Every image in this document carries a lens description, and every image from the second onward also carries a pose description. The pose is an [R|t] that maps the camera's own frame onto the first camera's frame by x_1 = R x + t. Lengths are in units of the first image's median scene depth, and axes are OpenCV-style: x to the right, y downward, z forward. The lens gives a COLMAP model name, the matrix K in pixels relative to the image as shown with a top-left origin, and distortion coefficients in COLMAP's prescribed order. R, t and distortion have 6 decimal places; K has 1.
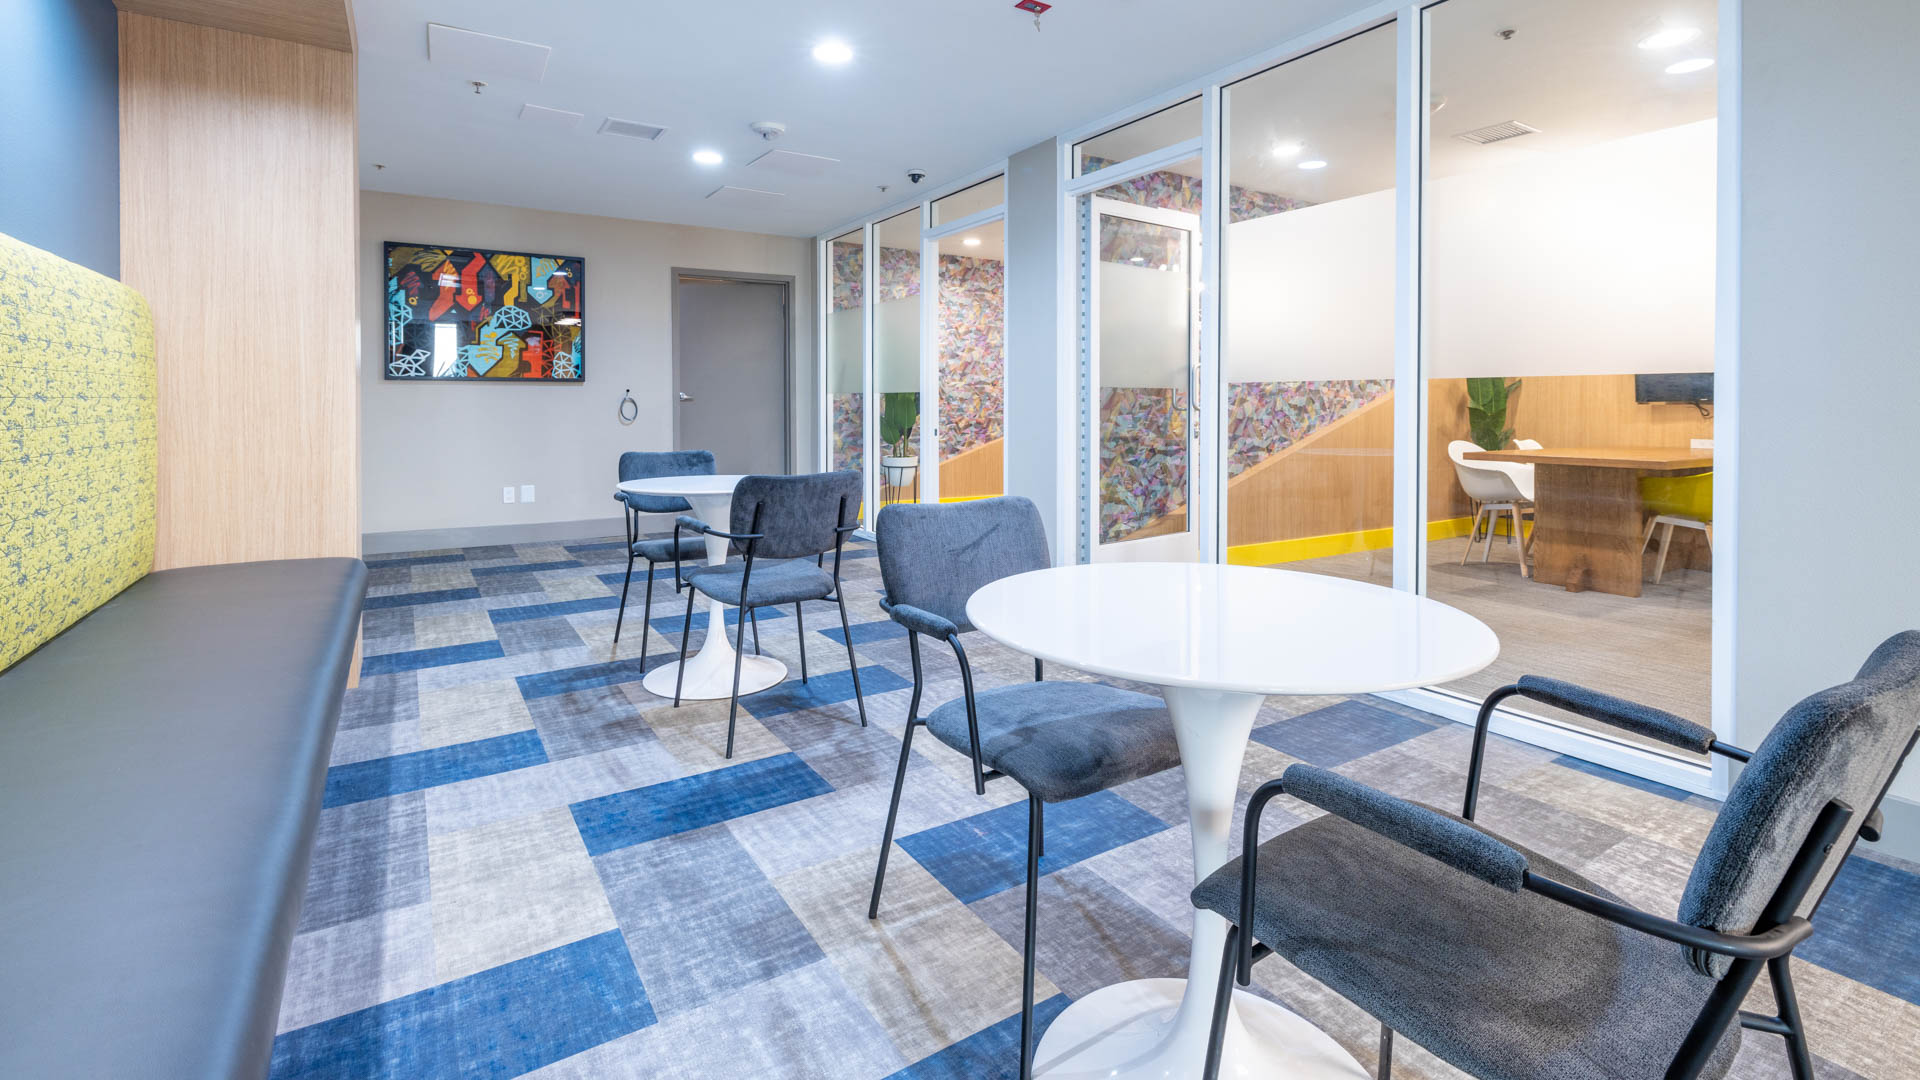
lens RADIAL K [[803.3, 0, 960.0], [0, 803.3, 540.0], [0, 0, 1]] dist [0.023381, 0.000049]
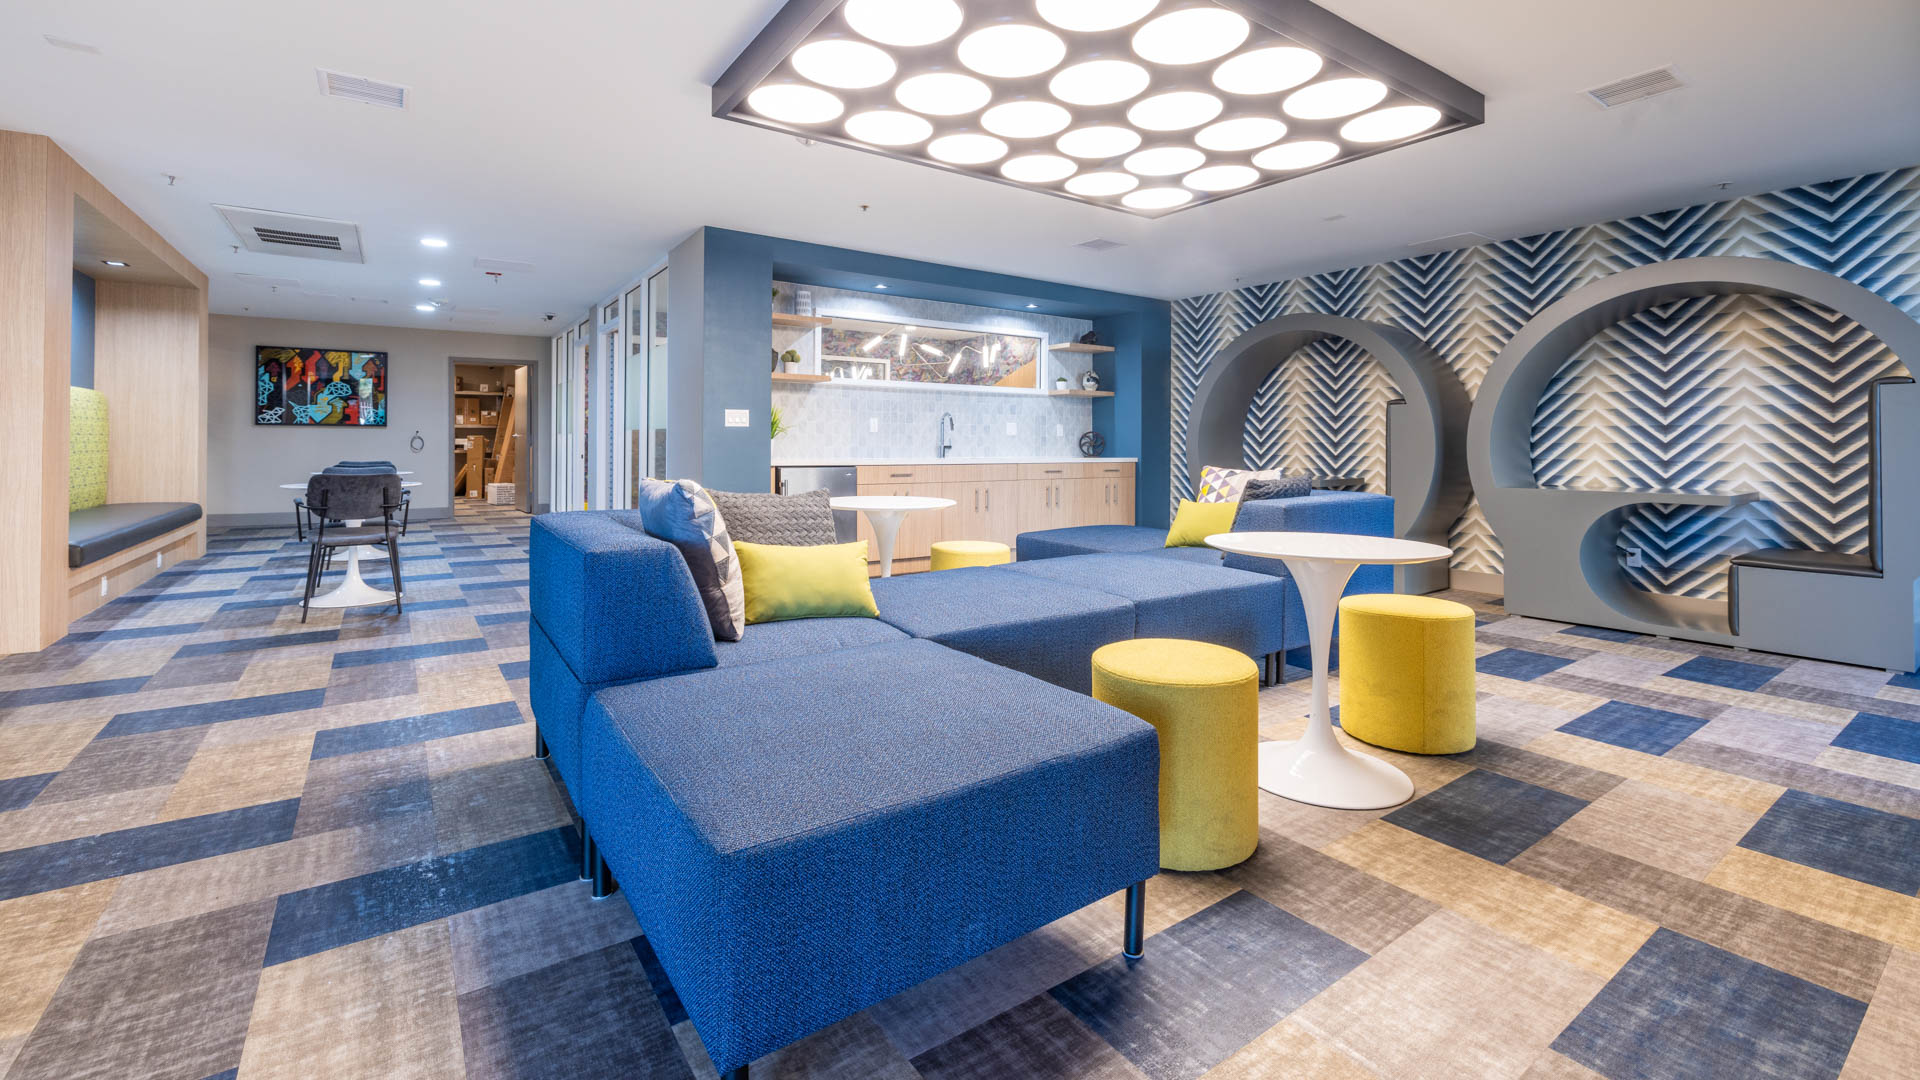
lens RADIAL K [[803.3, 0, 960.0], [0, 803.3, 540.0], [0, 0, 1]] dist [0.023381, 0.000049]
pose [[0.999865, 0.001644, 0.016376, 0.721634], [-0.000815, 0.998722, -0.050539, 0.124999], [-0.016438, 0.050519, 0.998588, -0.701208]]
